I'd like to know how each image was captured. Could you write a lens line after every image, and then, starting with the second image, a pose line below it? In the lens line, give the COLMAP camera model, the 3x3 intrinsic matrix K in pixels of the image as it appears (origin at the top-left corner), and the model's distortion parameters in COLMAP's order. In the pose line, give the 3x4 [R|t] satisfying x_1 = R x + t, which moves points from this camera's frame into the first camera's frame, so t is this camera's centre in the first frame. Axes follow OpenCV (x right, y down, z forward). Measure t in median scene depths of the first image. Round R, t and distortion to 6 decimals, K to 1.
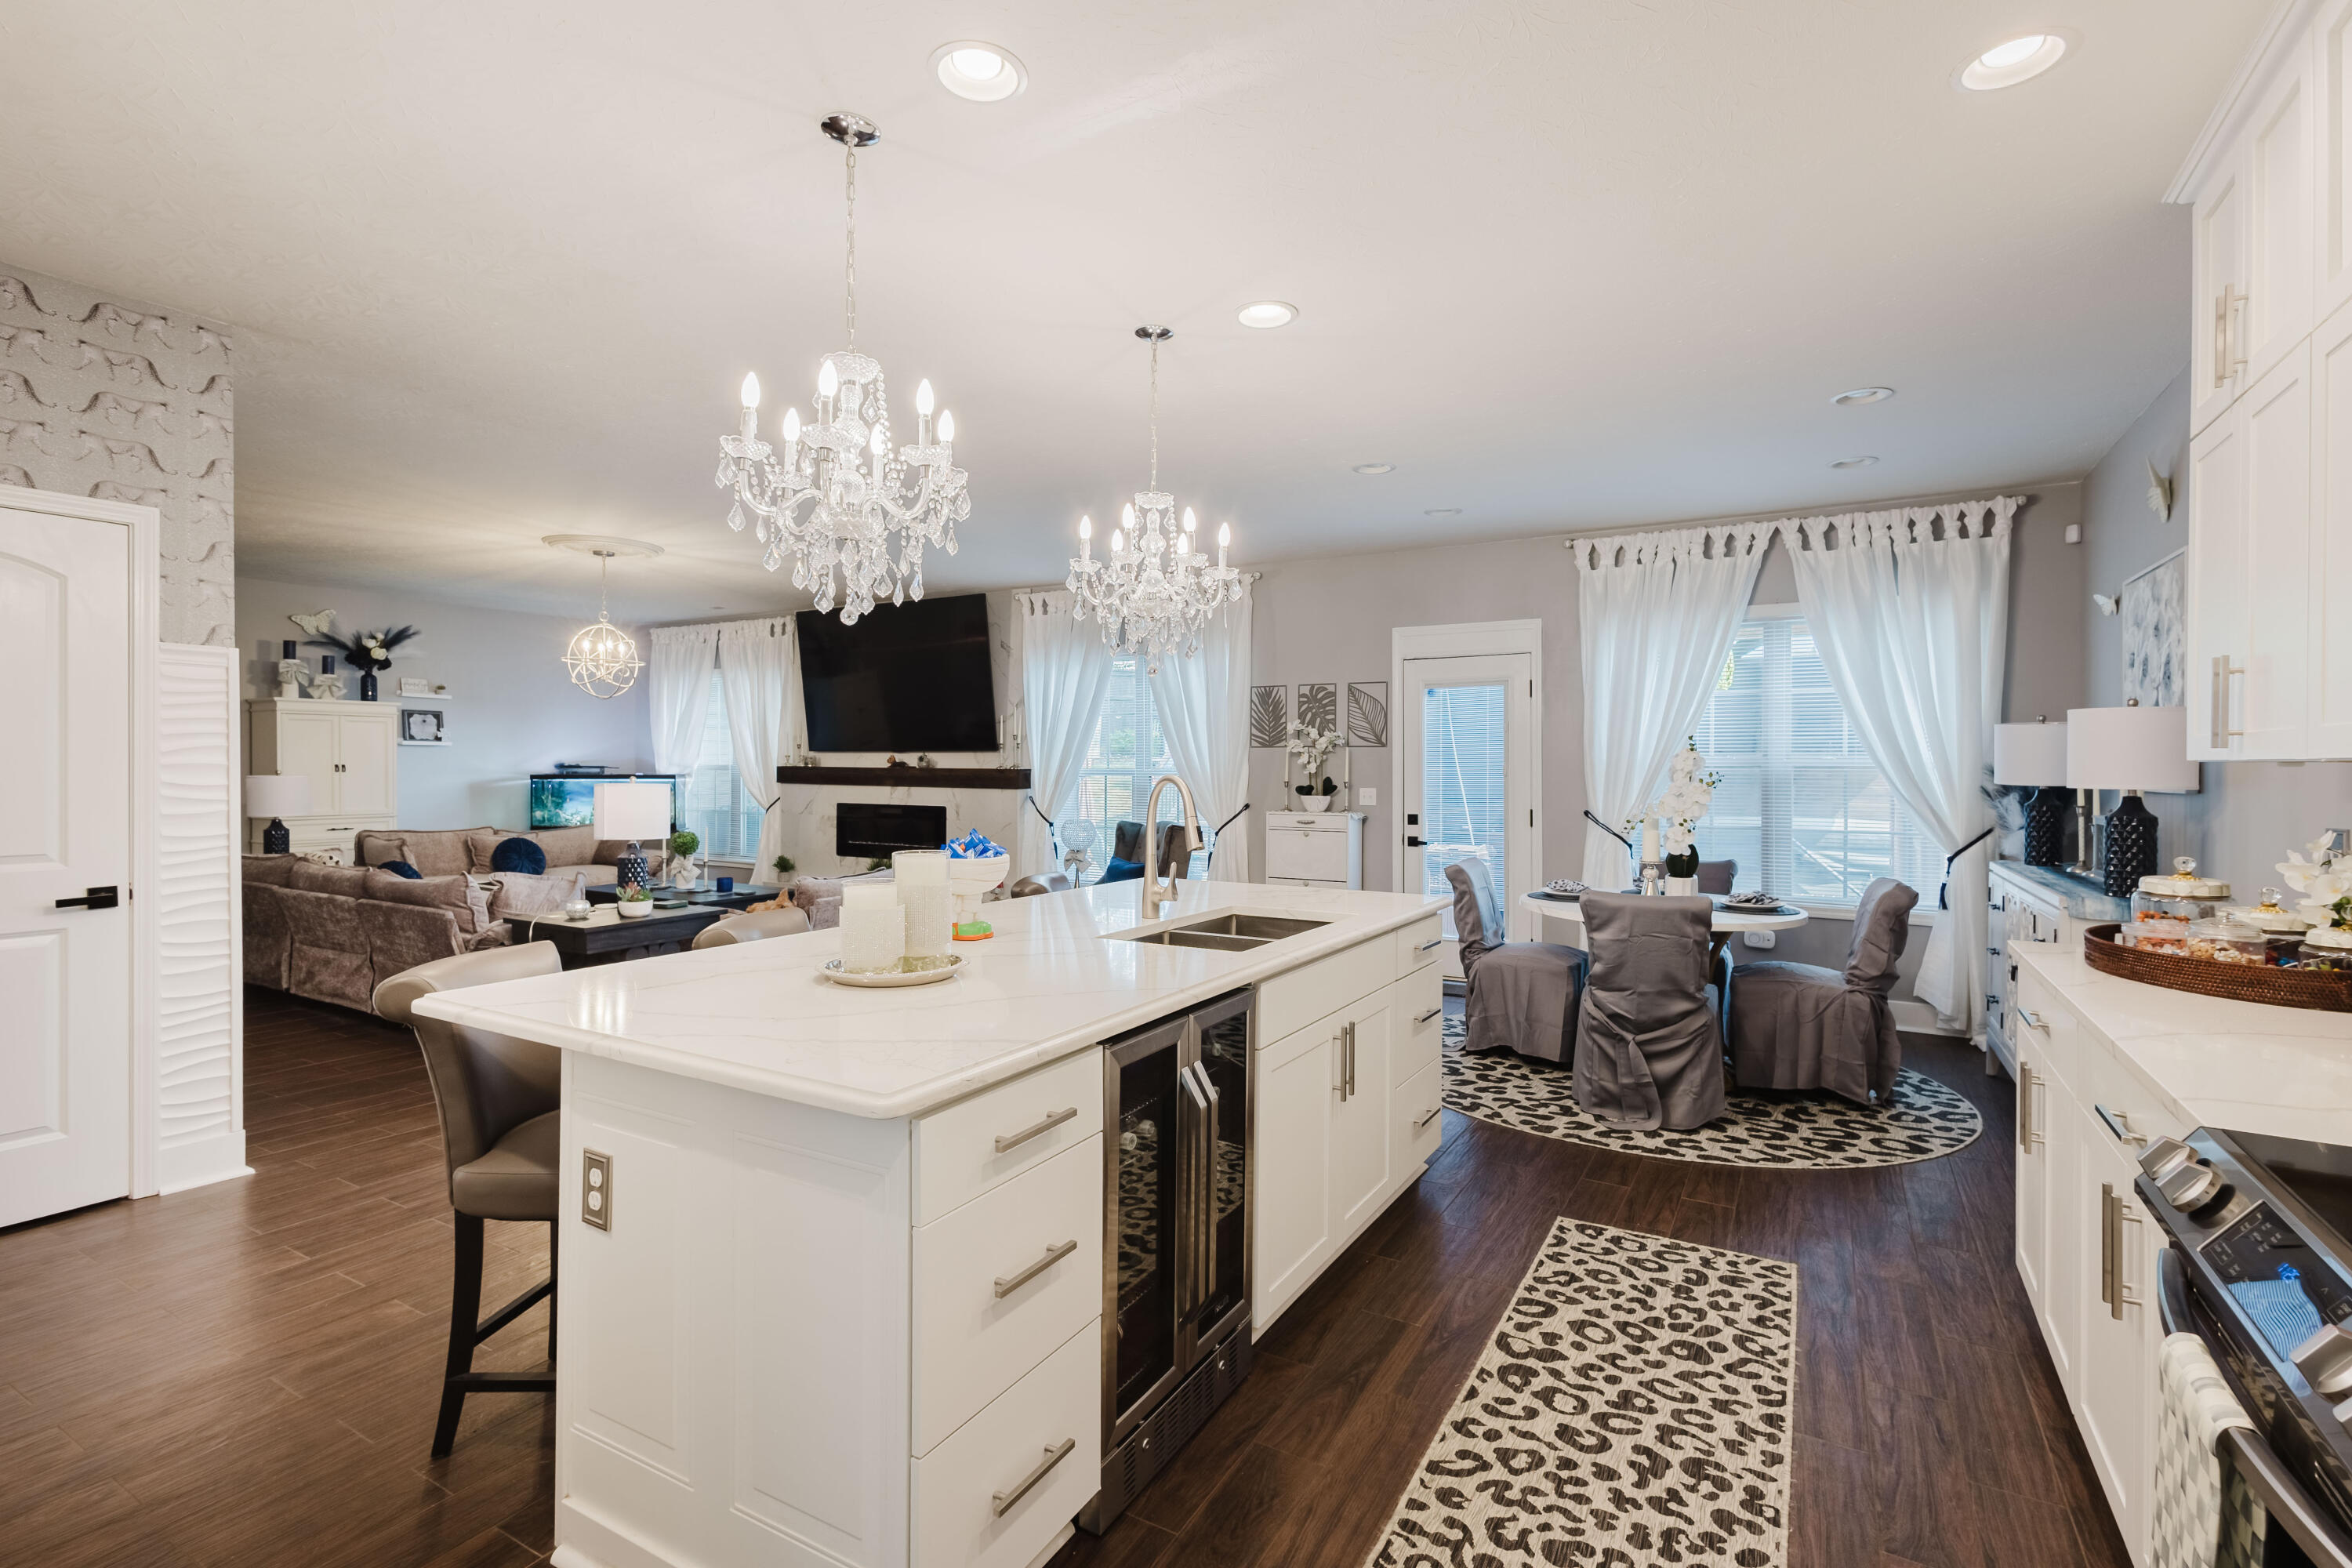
lens RADIAL K [[1089.8, 0, 1176.0], [0, 1089.8, 784.0], [0, 0, 1]] dist [-0.000065, -0.000055]
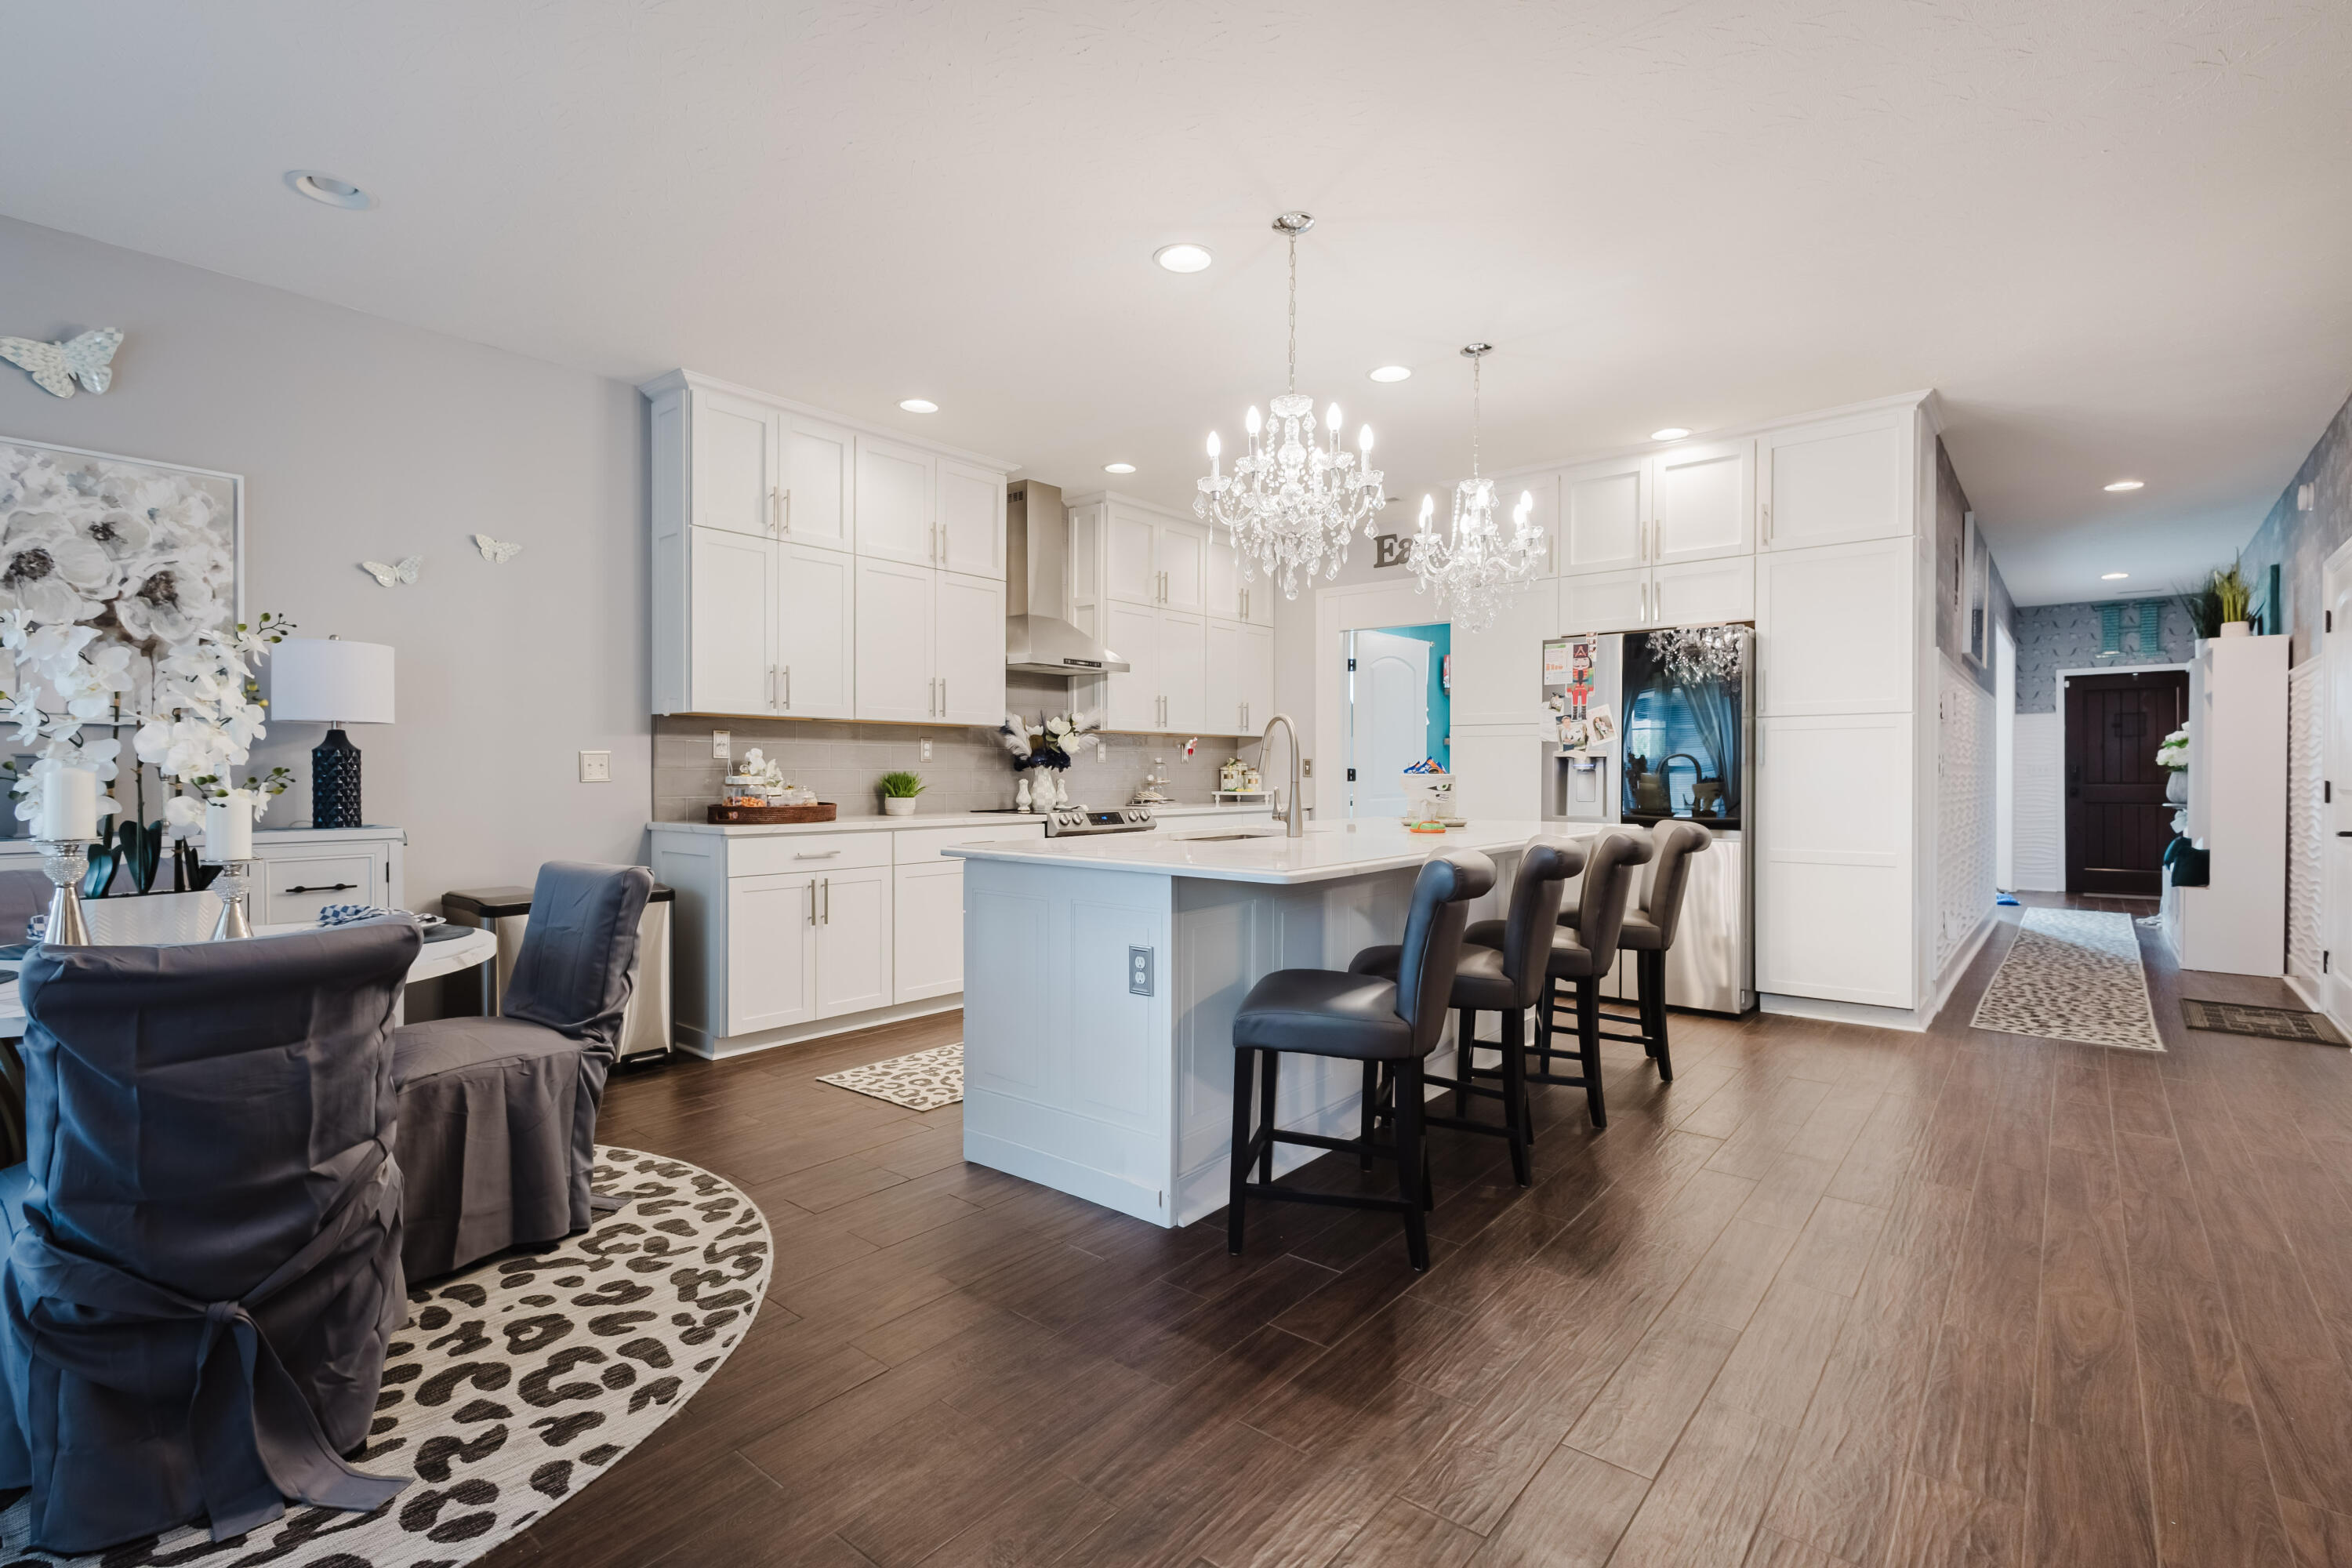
lens RADIAL K [[1089.8, 0, 1176.0], [0, 1089.8, 784.0], [0, 0, 1]] dist [-0.000065, -0.000055]
pose [[-0.987855, -0.009041, 0.155113, -0.052423], [-0.004361, 0.999526, 0.030486, 0.021842], [-0.155315, 0.029439, -0.987426, 1.481245]]
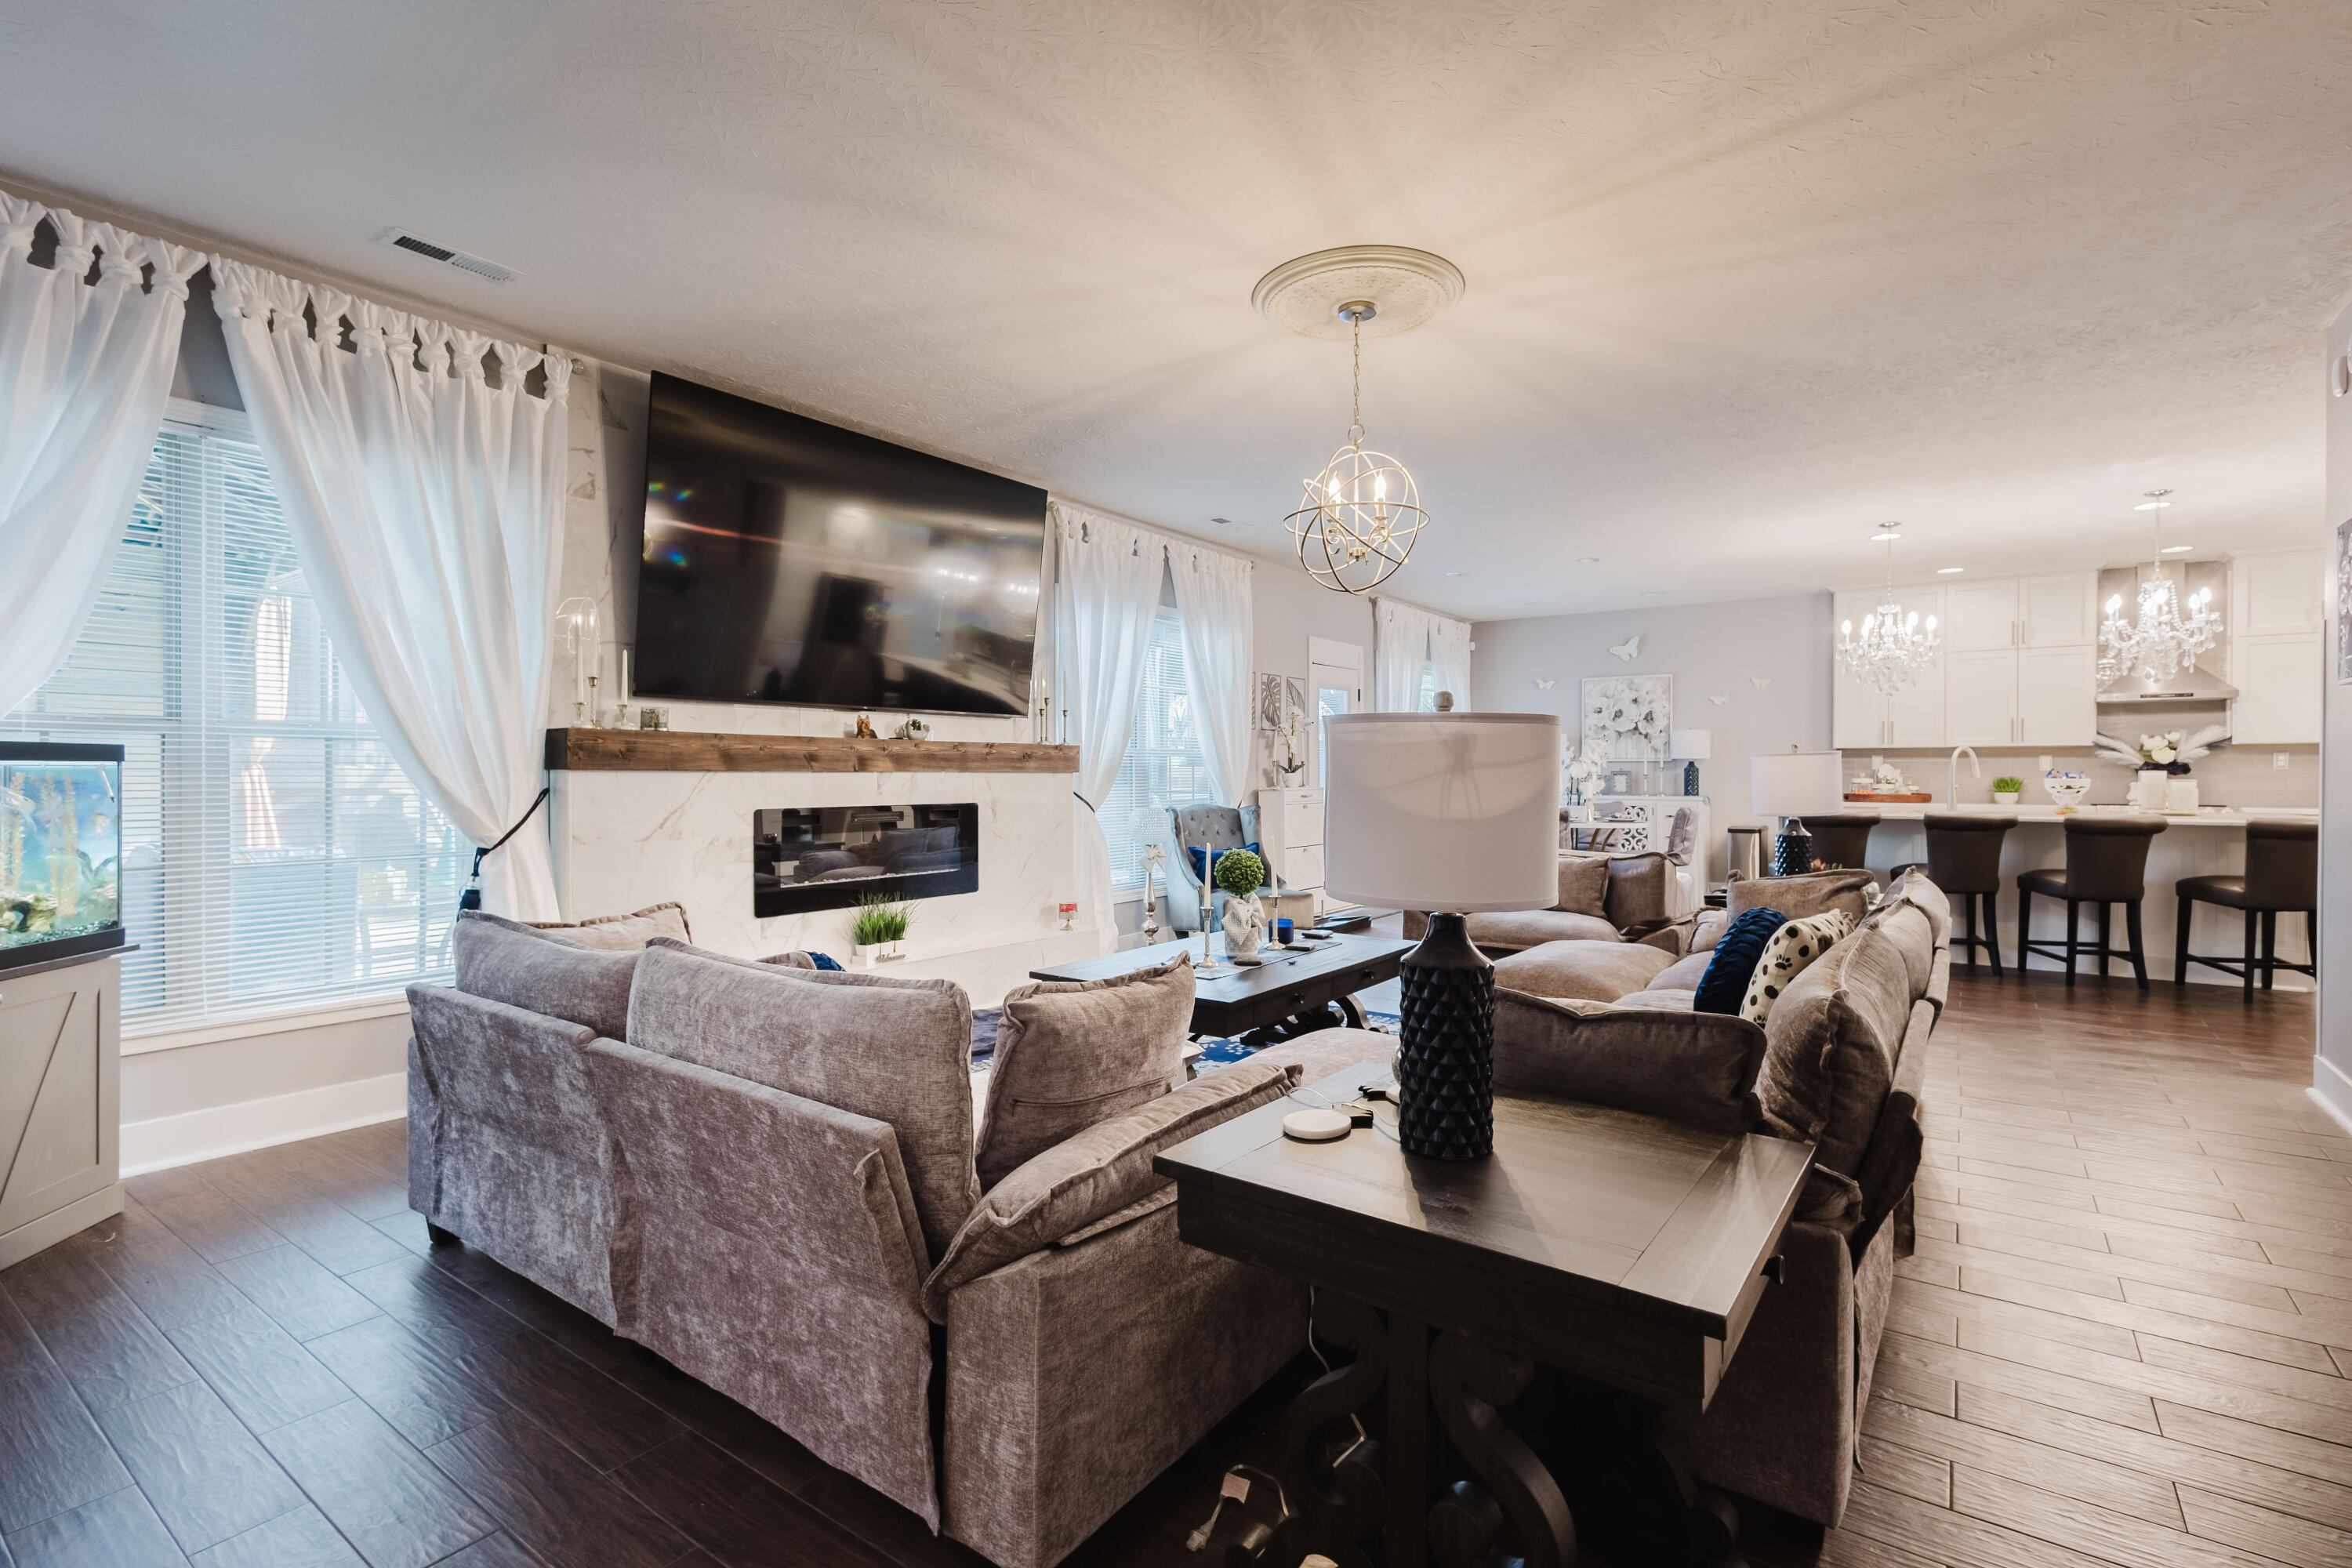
lens RADIAL K [[1089.8, 0, 1176.0], [0, 1089.8, 784.0], [0, 0, 1]] dist [-0.000065, -0.000055]
pose [[0.102473, -0.013434, 0.994645, -1.615053], [0.019179, 0.999750, 0.011527, 0.009266], [-0.994551, 0.017895, 0.102705, 1.599791]]
